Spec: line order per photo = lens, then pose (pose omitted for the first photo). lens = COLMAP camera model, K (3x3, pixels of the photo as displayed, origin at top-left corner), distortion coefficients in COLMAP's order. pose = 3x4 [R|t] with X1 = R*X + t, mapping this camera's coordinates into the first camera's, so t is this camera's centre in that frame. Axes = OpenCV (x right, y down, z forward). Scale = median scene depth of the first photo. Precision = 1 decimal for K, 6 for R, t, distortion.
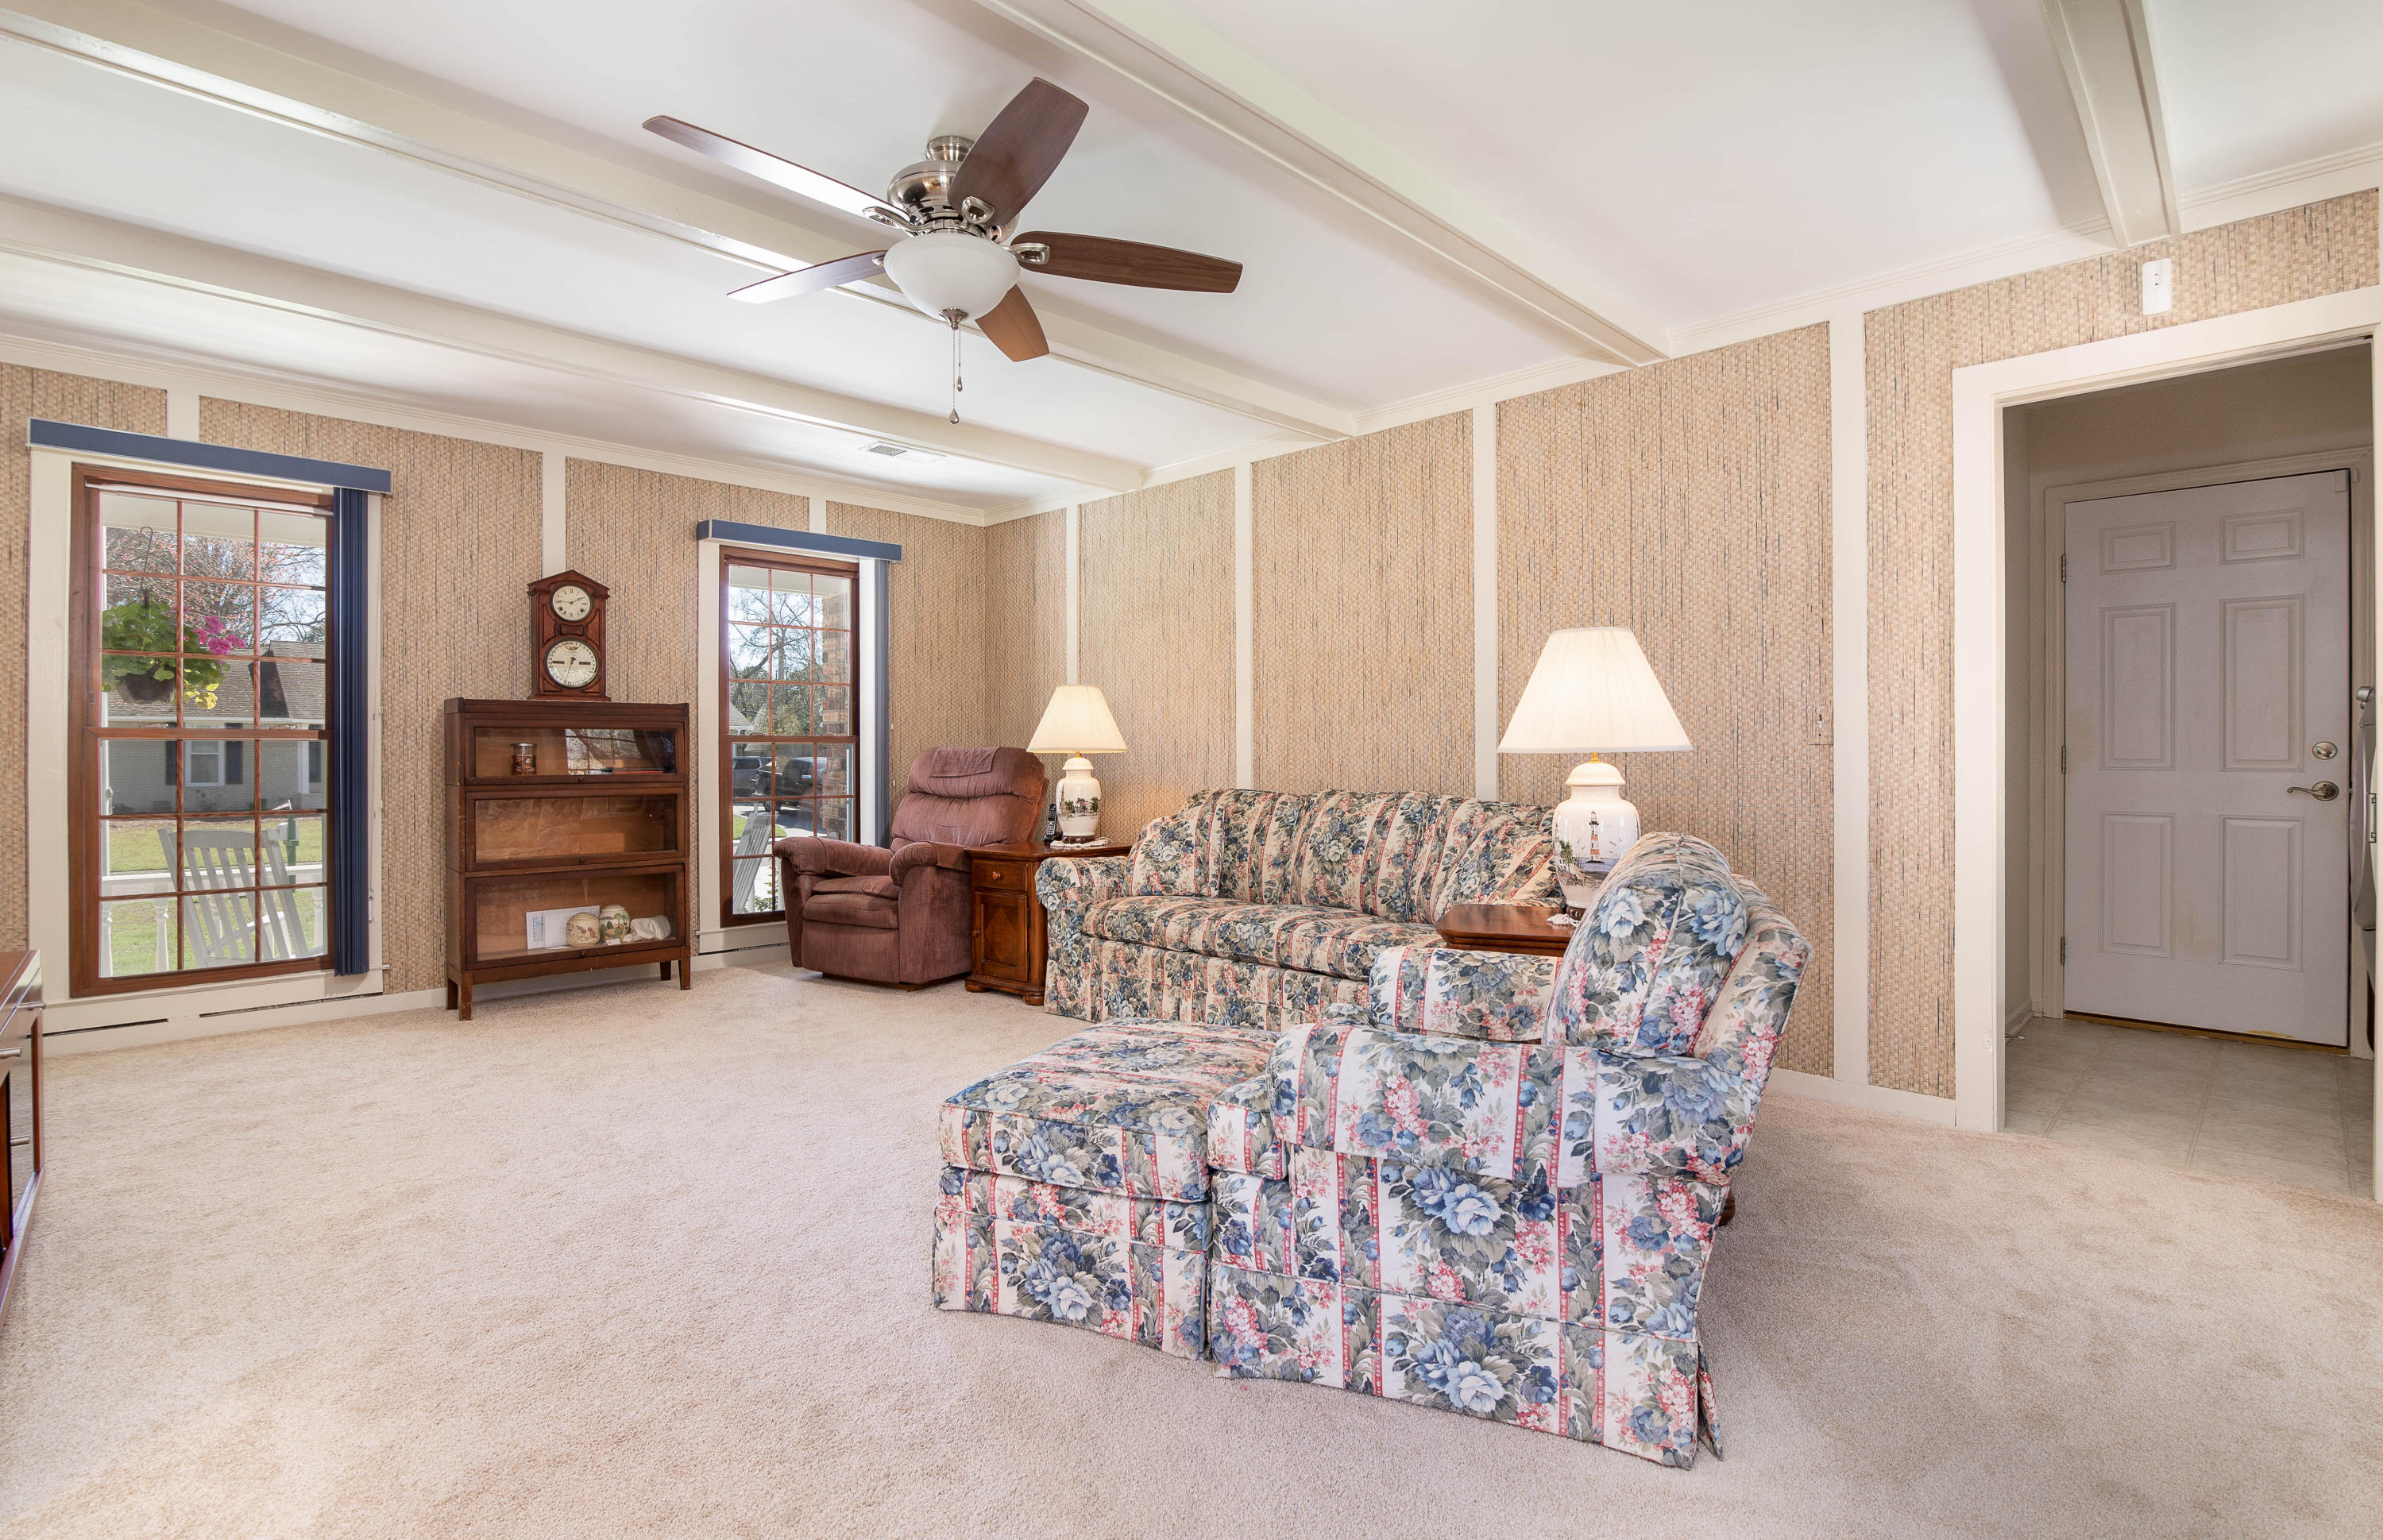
lens RADIAL K [[1109.5, 0, 1197.4], [0, 1109.5, 753.3], [0, 0, 1]] dist [-0.014407, 0.000096]
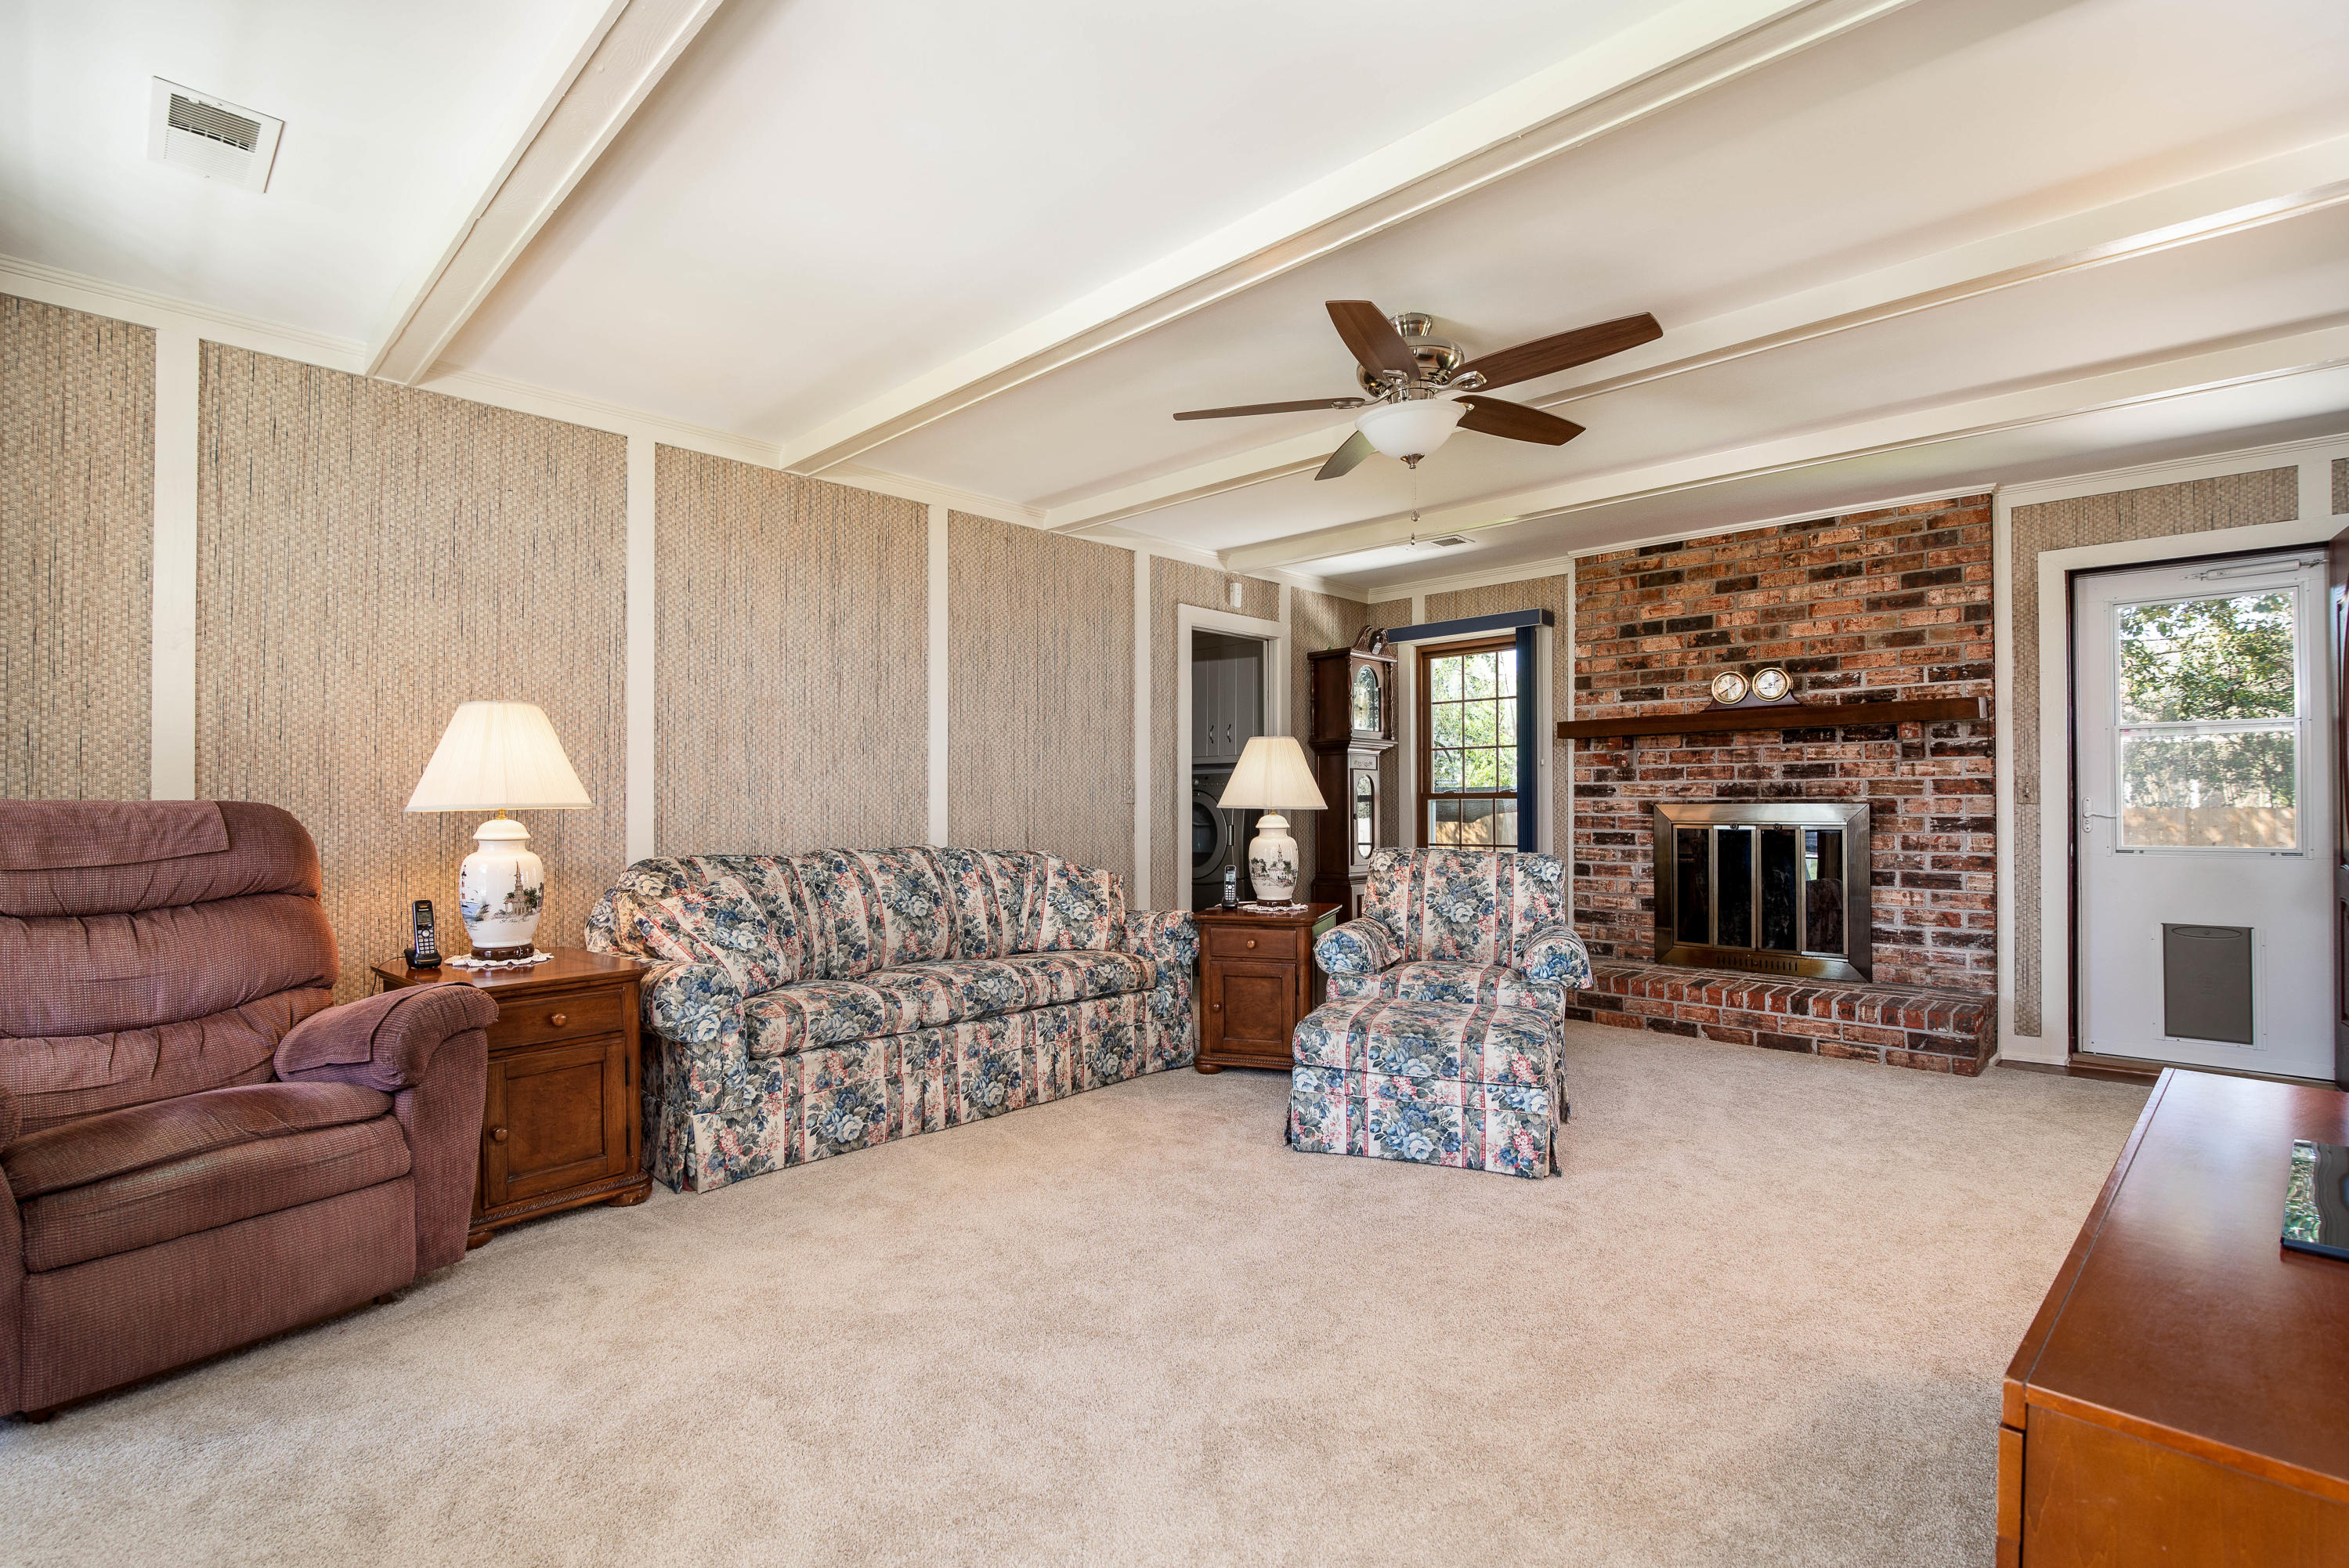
lens RADIAL K [[1084.7, 0, 1148.6], [0, 1084.7, 797.4], [0, 0, 1]] dist [-0.015733, -0.000391]
pose [[0.008633, 0.007150, 0.999937, -0.862419], [0.001299, 0.999974, -0.007161, -0.004339], [-0.999962, 0.001361, 0.008624, 0.775067]]
